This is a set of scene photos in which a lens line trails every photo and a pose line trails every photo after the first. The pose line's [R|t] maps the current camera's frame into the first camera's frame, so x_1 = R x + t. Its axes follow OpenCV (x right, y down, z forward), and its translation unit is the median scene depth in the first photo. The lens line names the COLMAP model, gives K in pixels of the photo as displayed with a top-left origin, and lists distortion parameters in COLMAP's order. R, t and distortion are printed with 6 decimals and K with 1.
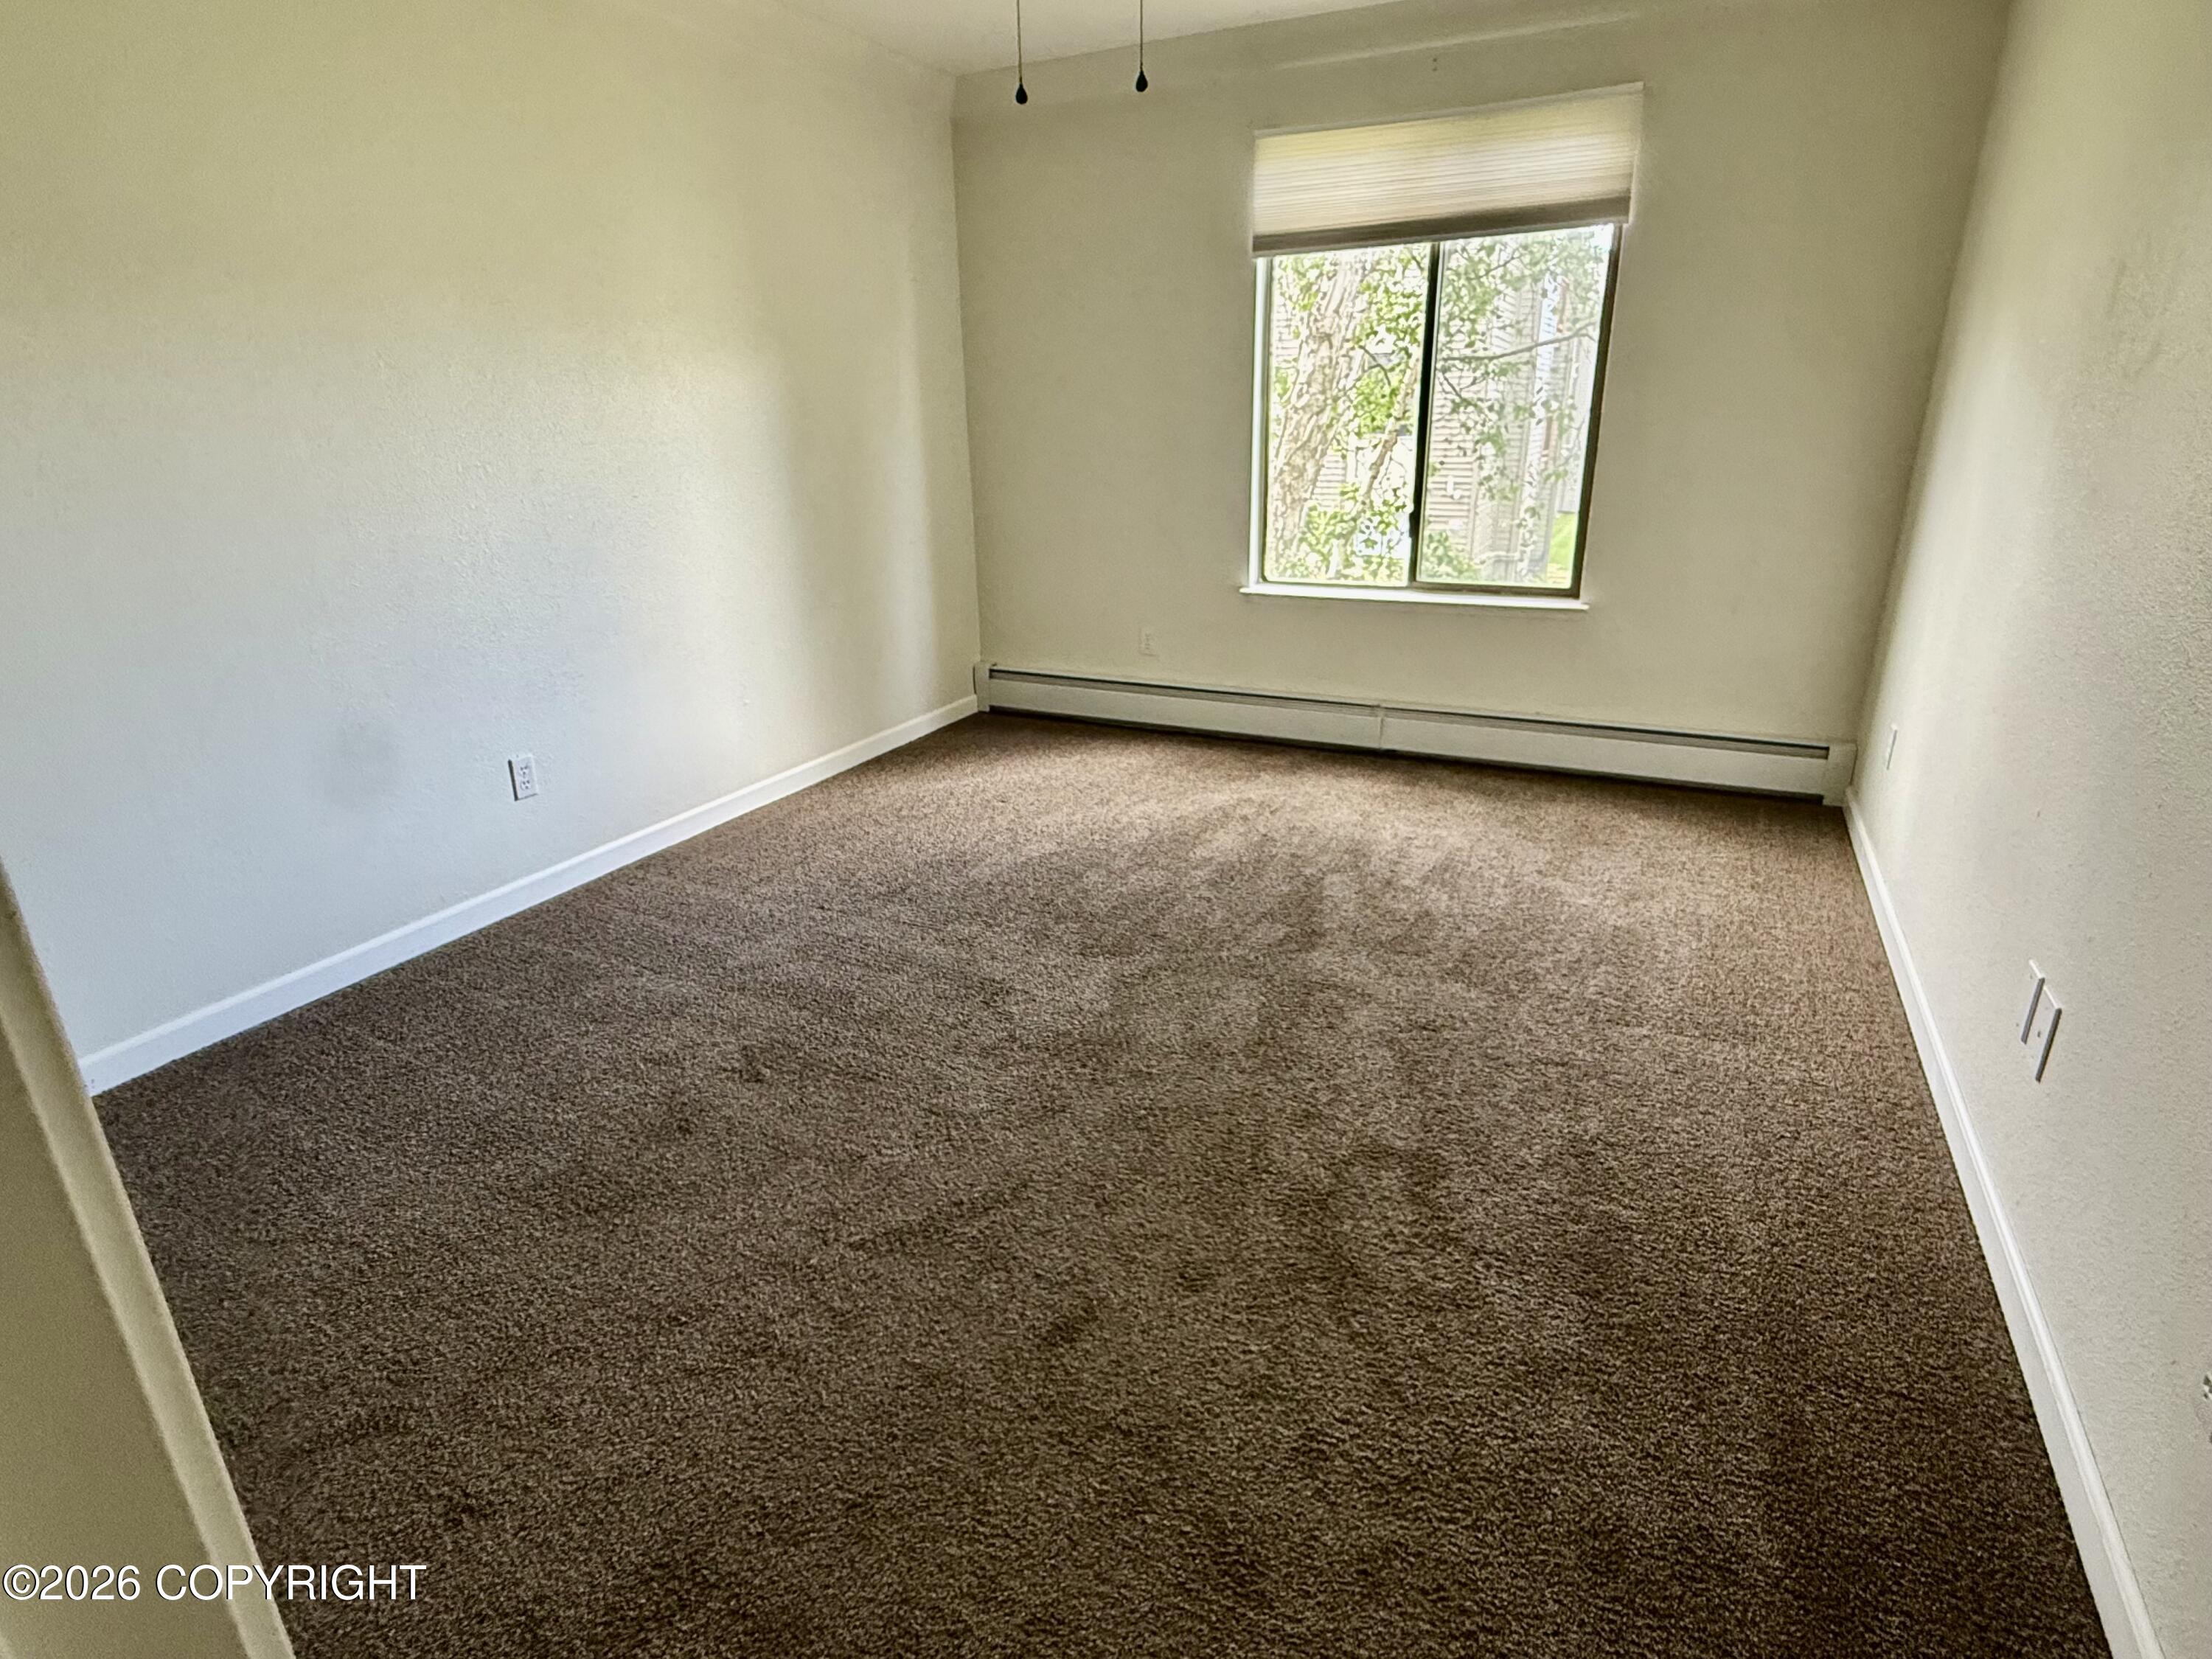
lens RADIAL K [[1164.5, 0, 1106.0], [0, 1164.5, 829.5], [0, 0, 1]] dist [0.000050, -0.000057]
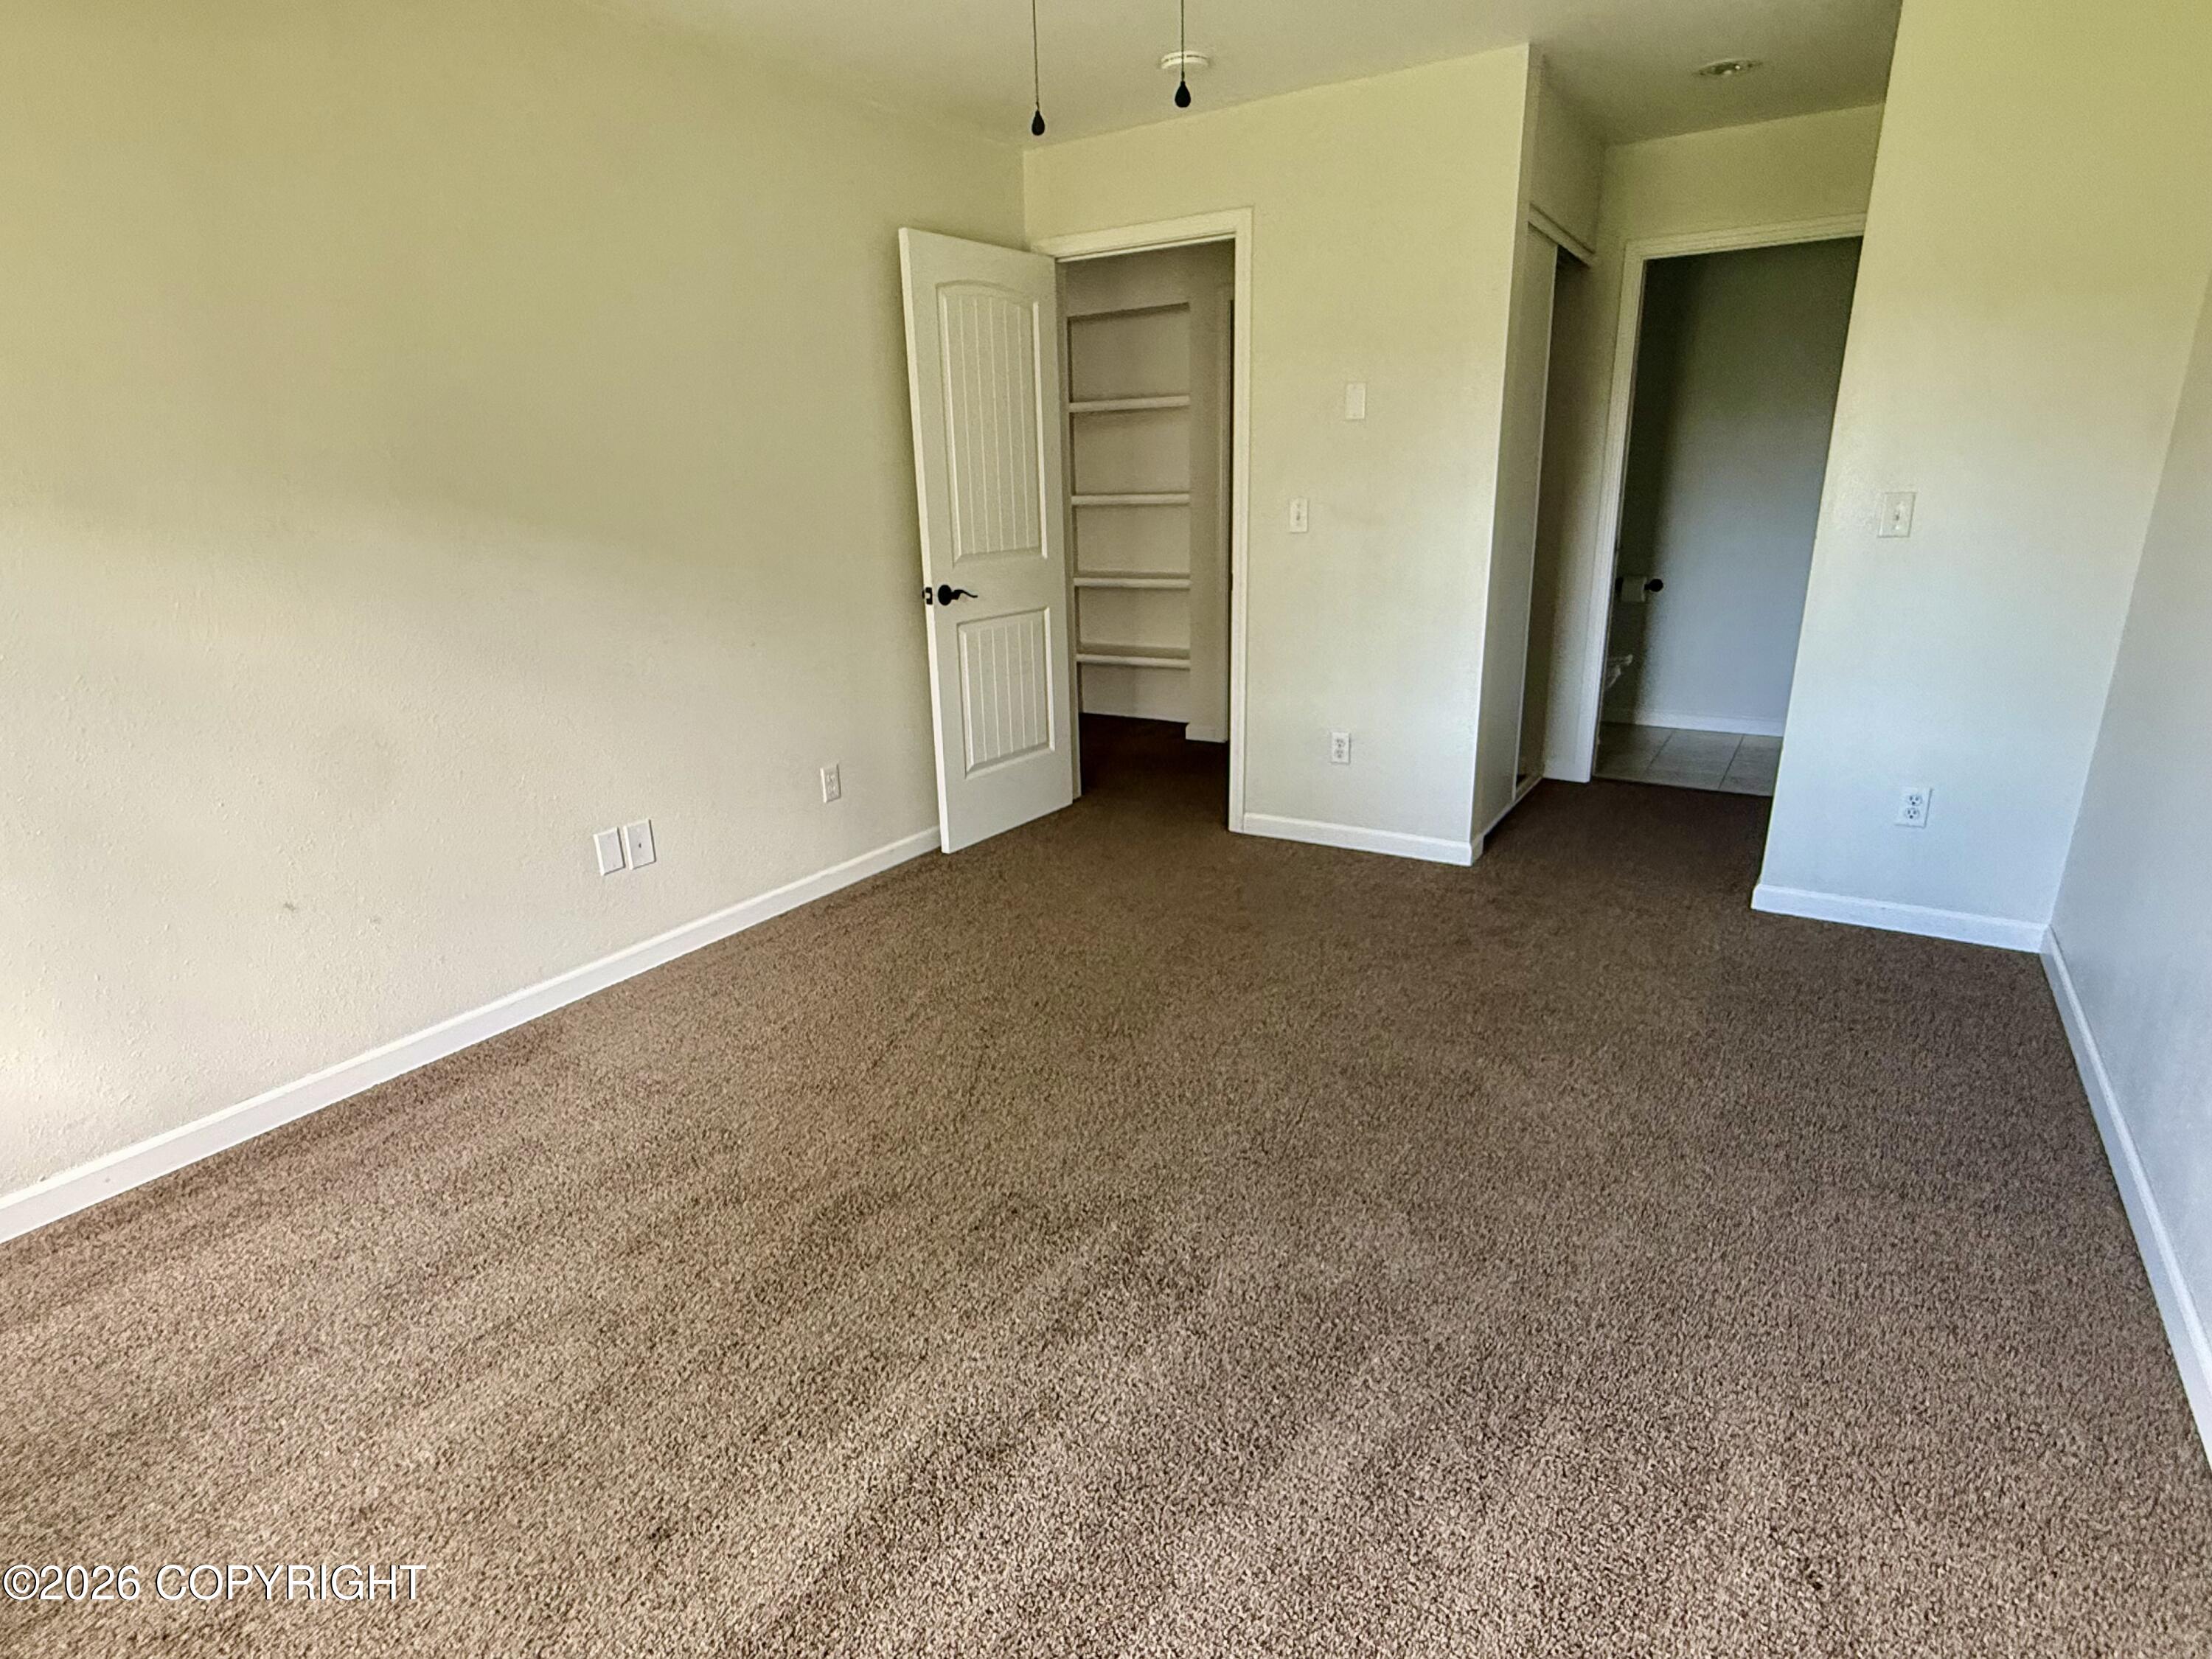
lens RADIAL K [[1164.5, 0, 1106.0], [0, 1164.5, 829.5], [0, 0, 1]] dist [0.000050, -0.000057]
pose [[-0.992765, 0.017953, 0.118723, -0.086499], [0.086665, 0.791487, 0.605010, -0.525234], [-0.083106, 0.610922, -0.787317, 1.399454]]
